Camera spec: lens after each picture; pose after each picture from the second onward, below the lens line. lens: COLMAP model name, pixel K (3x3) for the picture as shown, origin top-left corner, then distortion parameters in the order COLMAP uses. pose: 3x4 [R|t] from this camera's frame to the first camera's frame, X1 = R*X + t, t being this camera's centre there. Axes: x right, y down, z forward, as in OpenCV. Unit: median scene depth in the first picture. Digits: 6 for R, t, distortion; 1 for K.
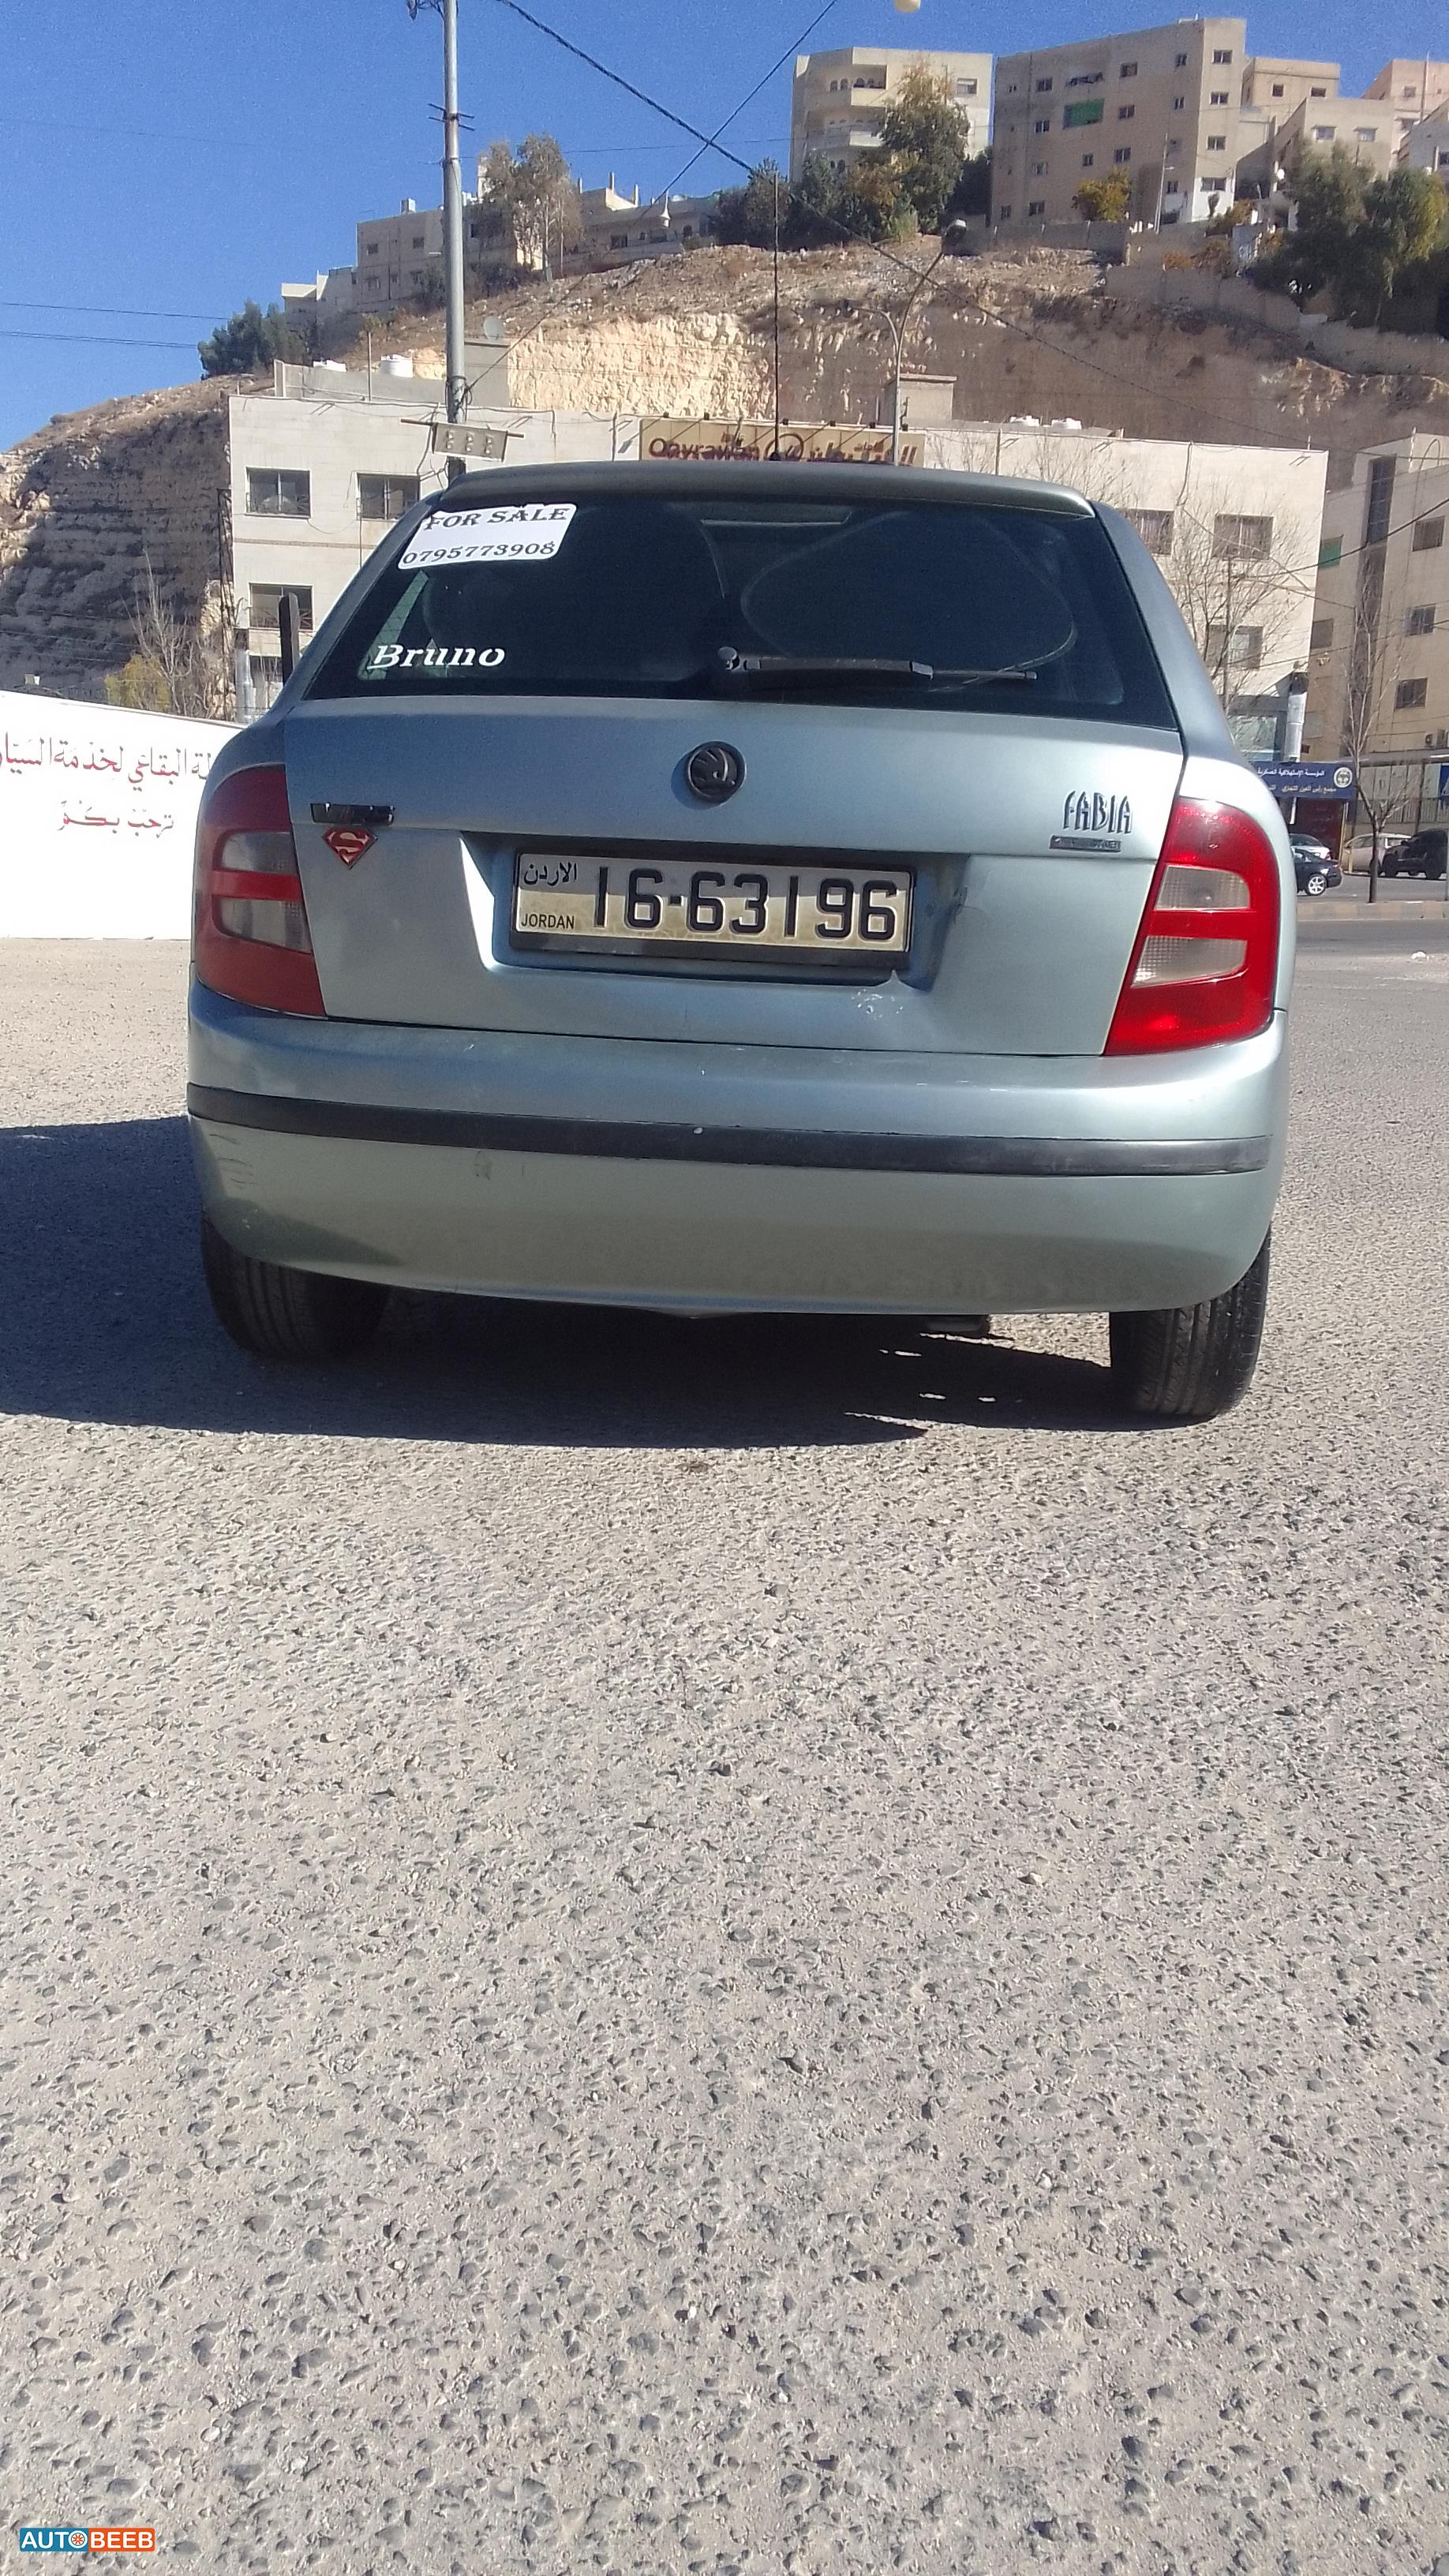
lens RADIAL K [[2040.0, 0, 760.3], [0, 2040.0, 1261.7], [0, 0, 1]] dist [0.099648, -0.110666]
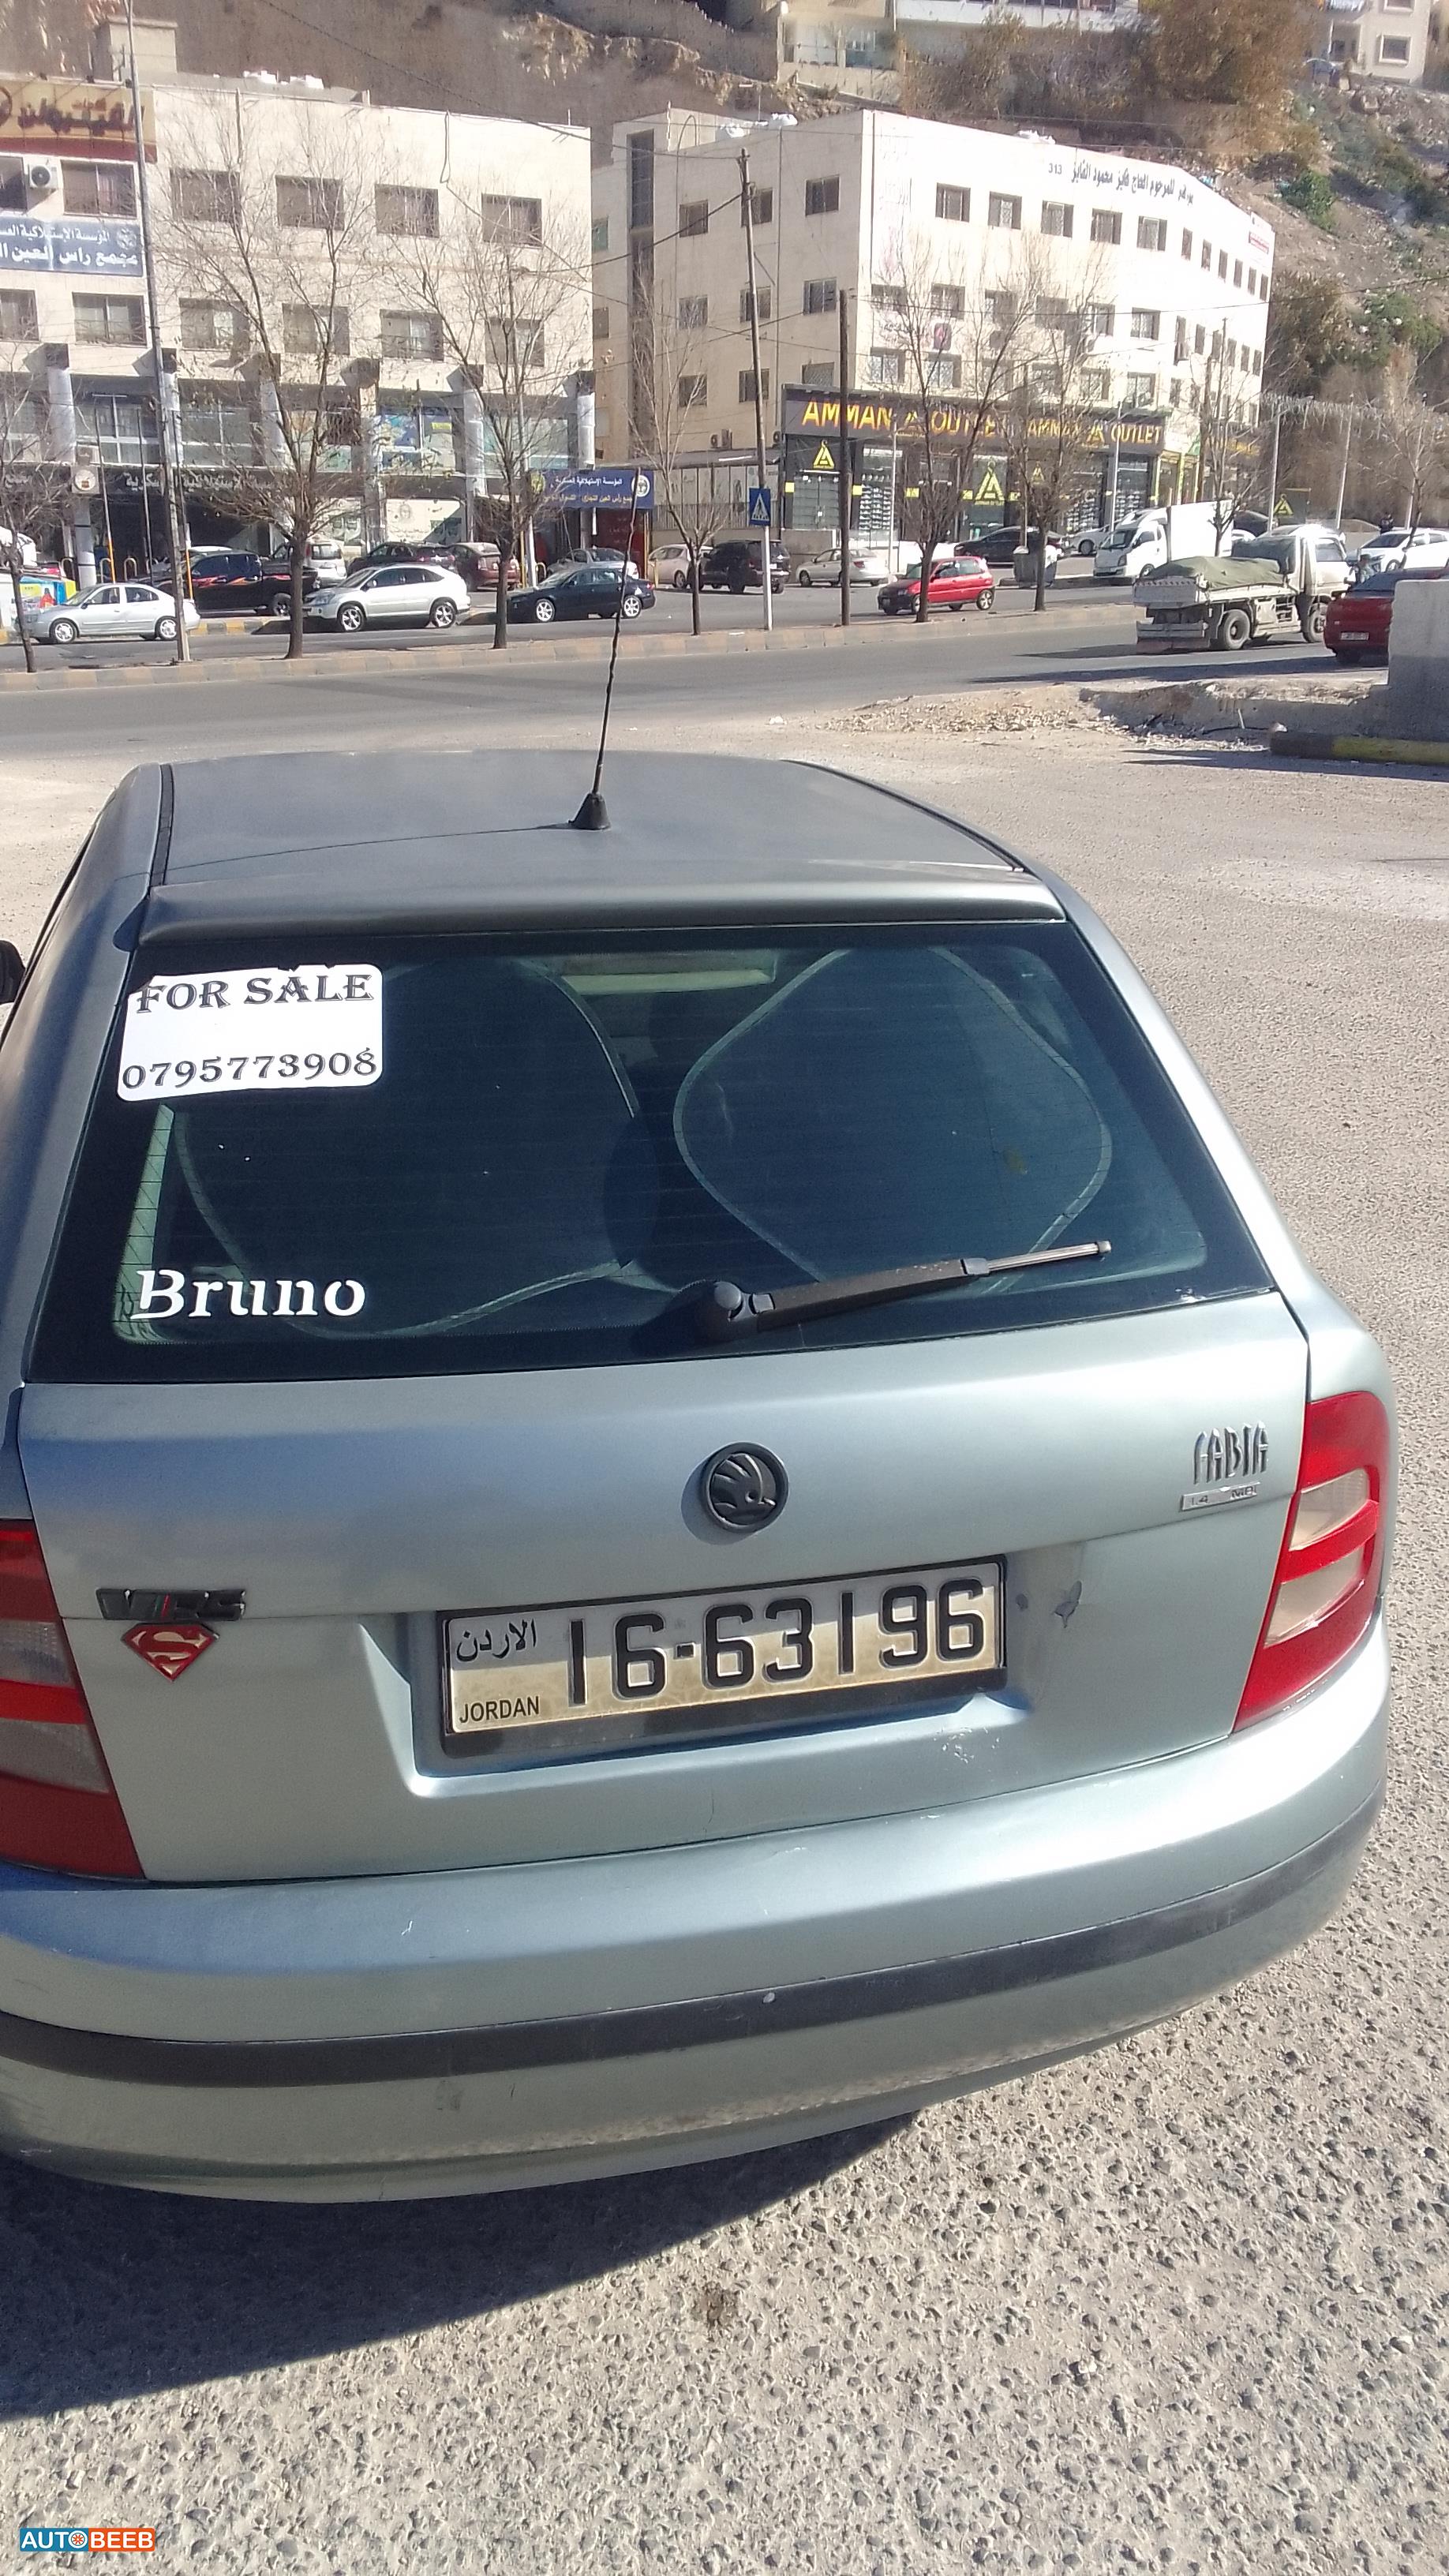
lens RADIAL K [[2040.0, 0, 795.6], [0, 2040.0, 1296.5], [0, 0, 1]] dist [0.099648, -0.110666]
pose [[0.943203, -0.126776, 0.307077, -0.202101], [0.081783, 0.984485, 0.155243, -0.397001], [-0.321994, -0.121312, 0.938937, 0.356156]]
